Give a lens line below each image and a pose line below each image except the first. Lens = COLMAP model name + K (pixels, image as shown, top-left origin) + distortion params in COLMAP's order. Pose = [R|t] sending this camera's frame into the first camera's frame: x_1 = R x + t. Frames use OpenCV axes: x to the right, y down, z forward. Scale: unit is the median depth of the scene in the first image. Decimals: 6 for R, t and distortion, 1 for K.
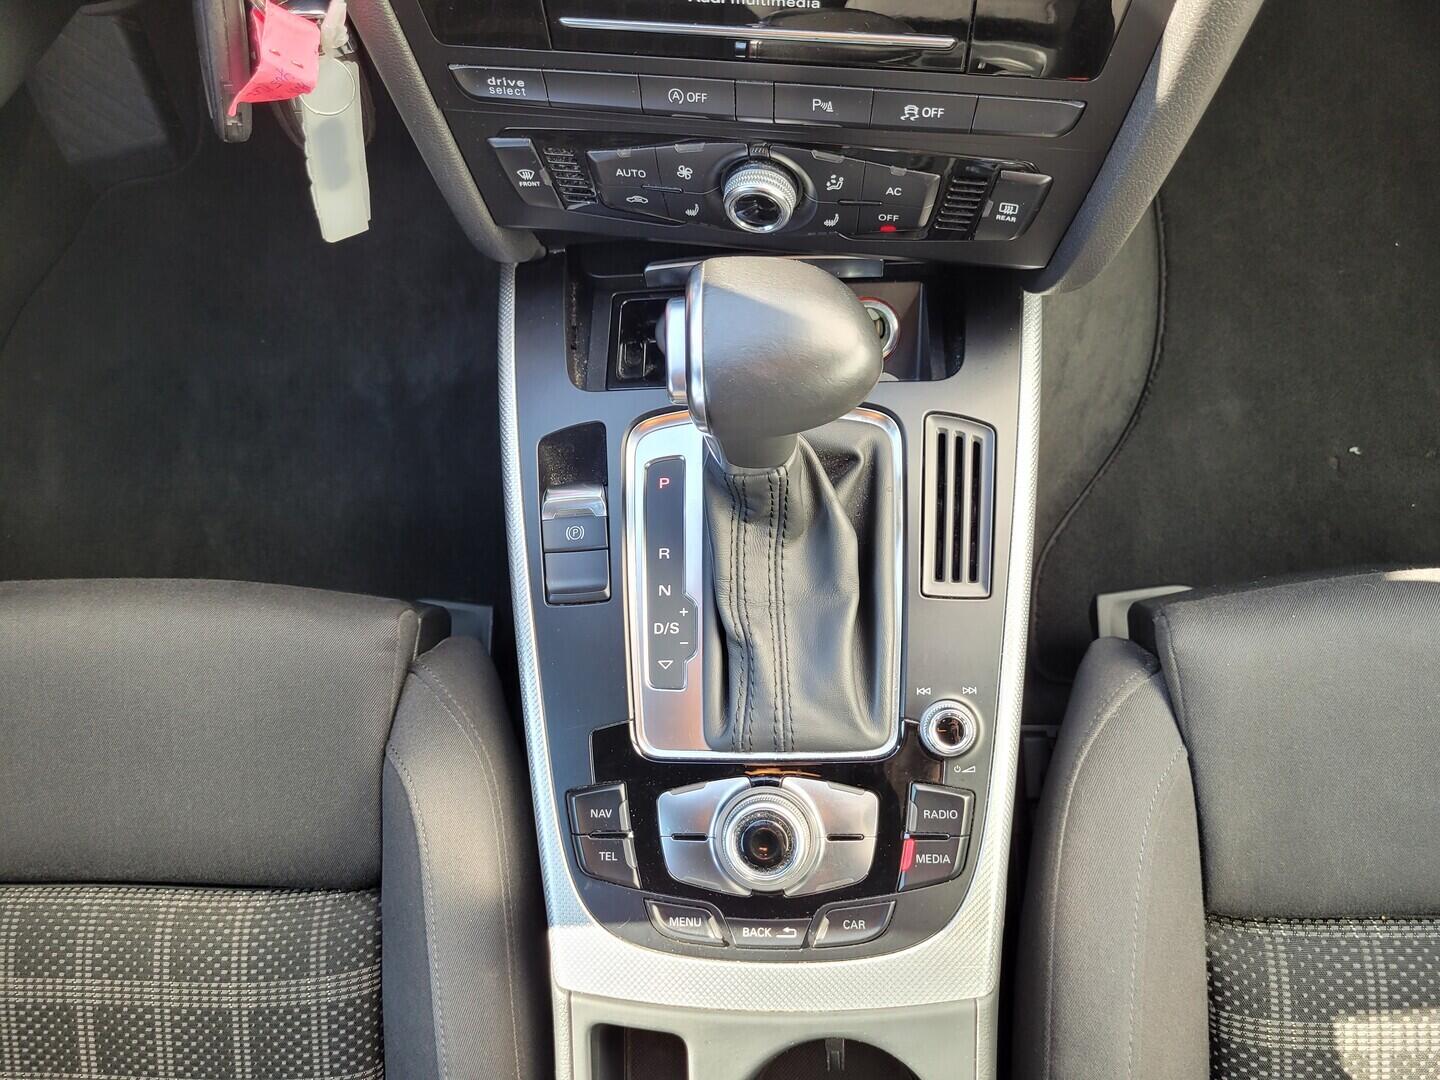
lens RADIAL K [[1123.1, 0, 718.8], [0, 1123.1, 548.4], [0, 0, 1]] dist [0.016644, -0.016809]
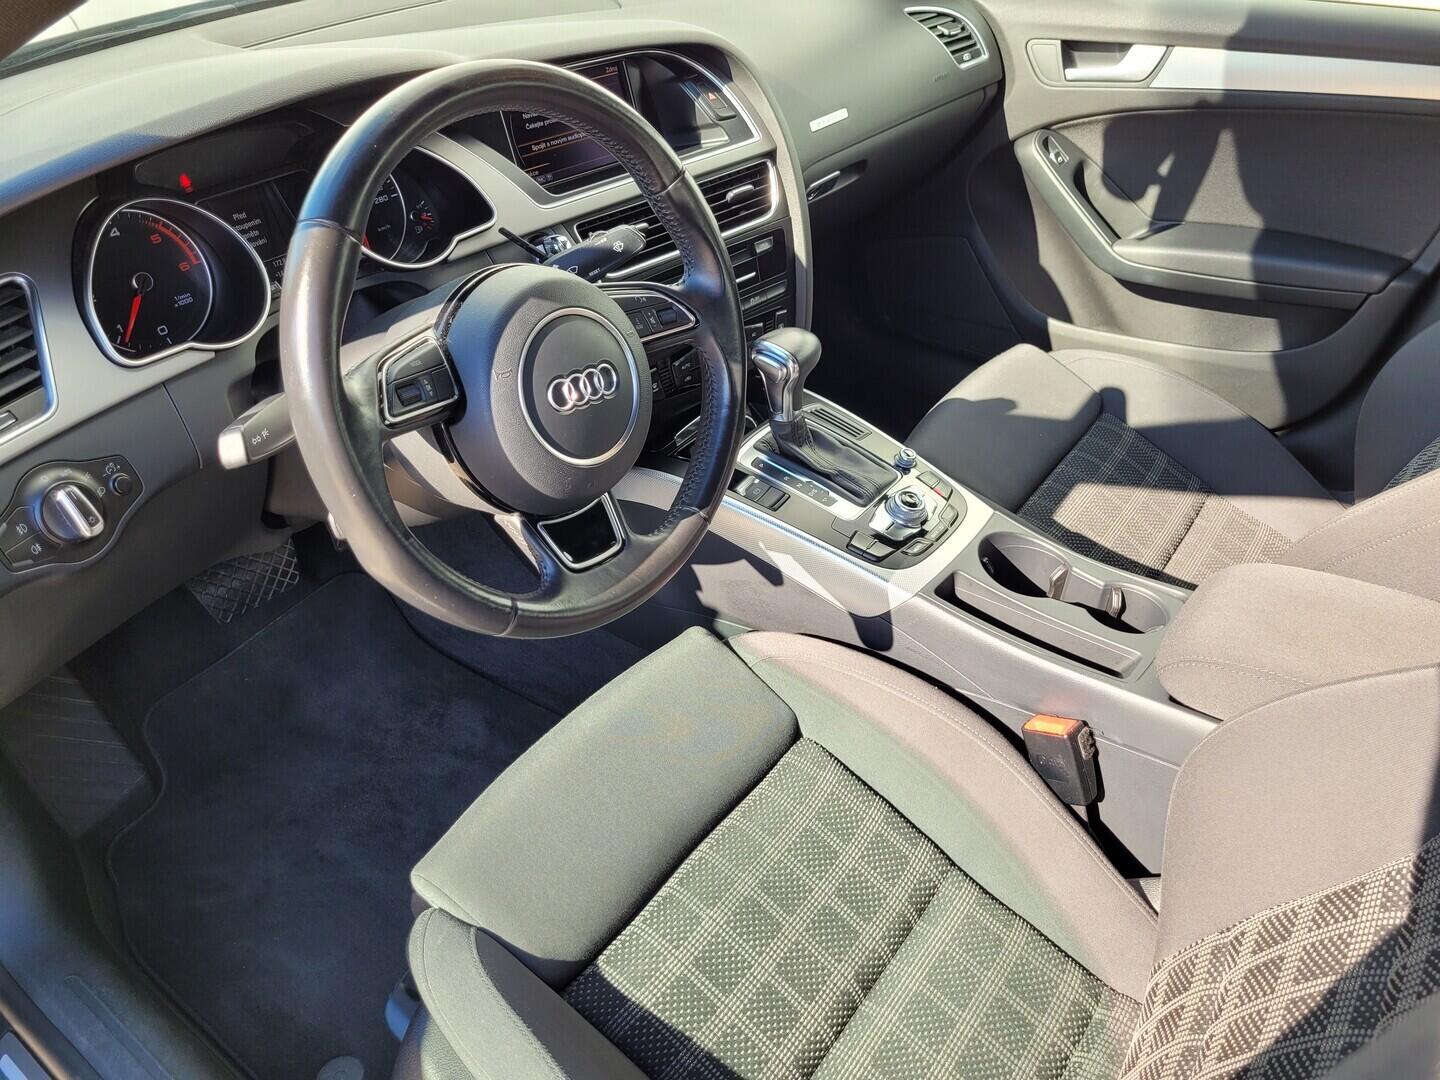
lens RADIAL K [[1123.1, 0, 746.3], [0, 1123.1, 540.3], [0, 0, 1]] dist [0.016644, -0.016809]
pose [[0.577862, -0.409587, 0.705914, -2.027260], [0.751750, 0.603853, -0.265016, 0.719721], [-0.317721, 0.683813, 0.656851, -0.500192]]
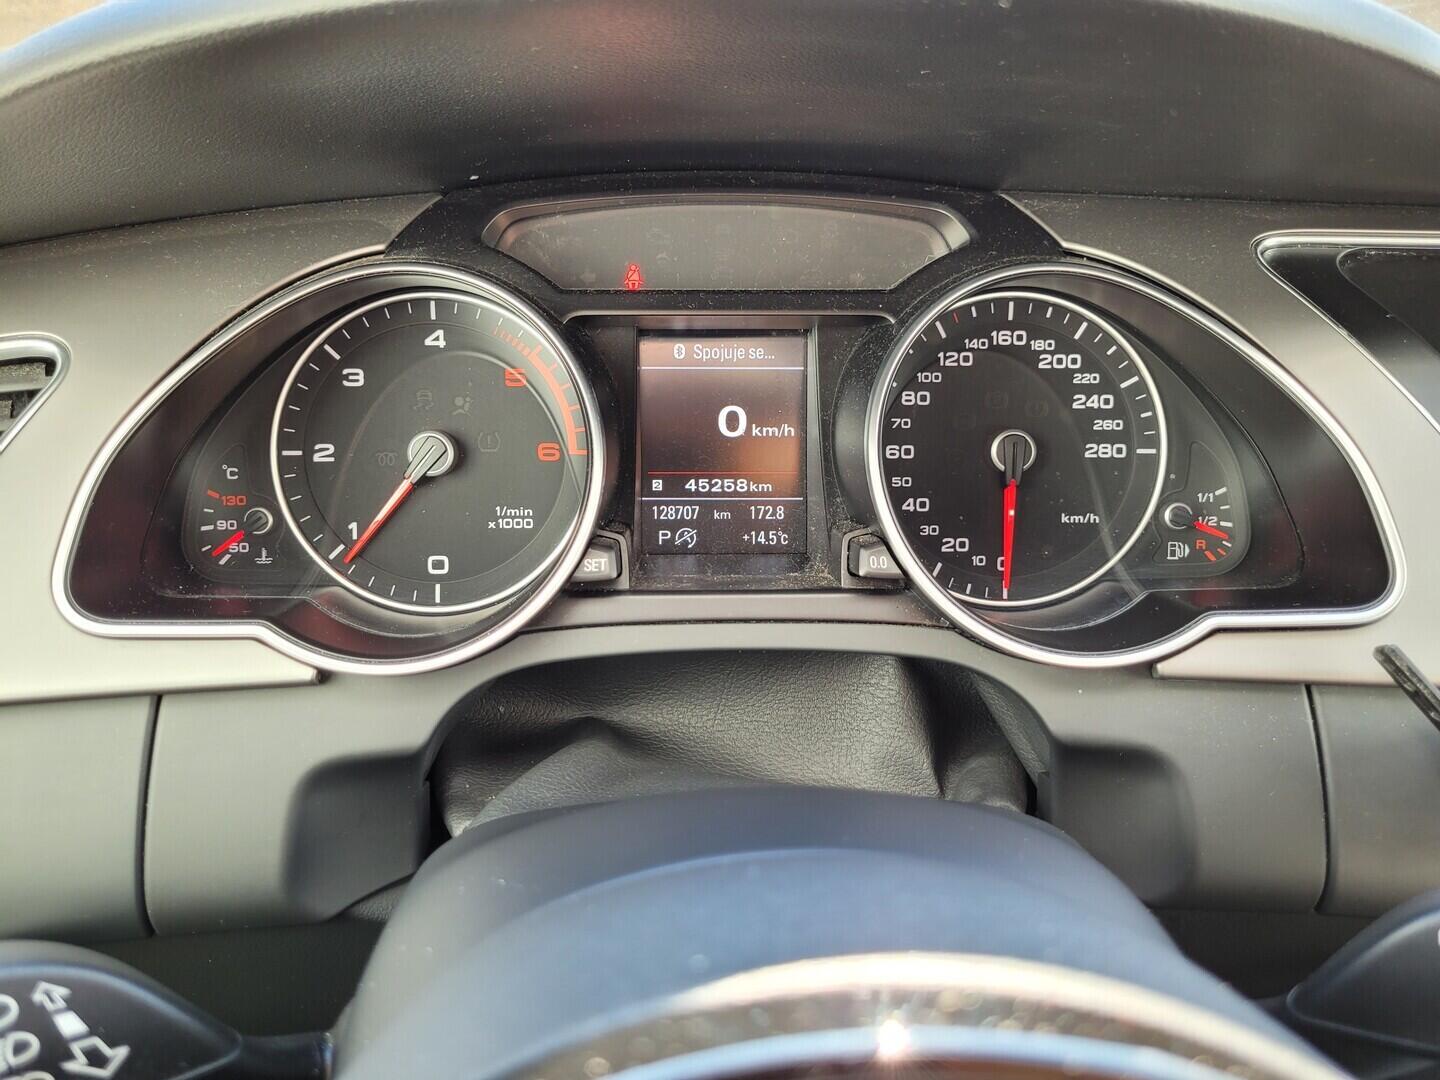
lens RADIAL K [[1123.1, 0, 713.5], [0, 1123.1, 515.3], [0, 0, 1]] dist [0.016644, -0.016809]
pose [[0.994591, 0.068180, 0.078354, -0.930269], [0.011854, 0.674948, -0.737770, -0.181002], [-0.103187, 0.734709, 0.670489, 0.242121]]
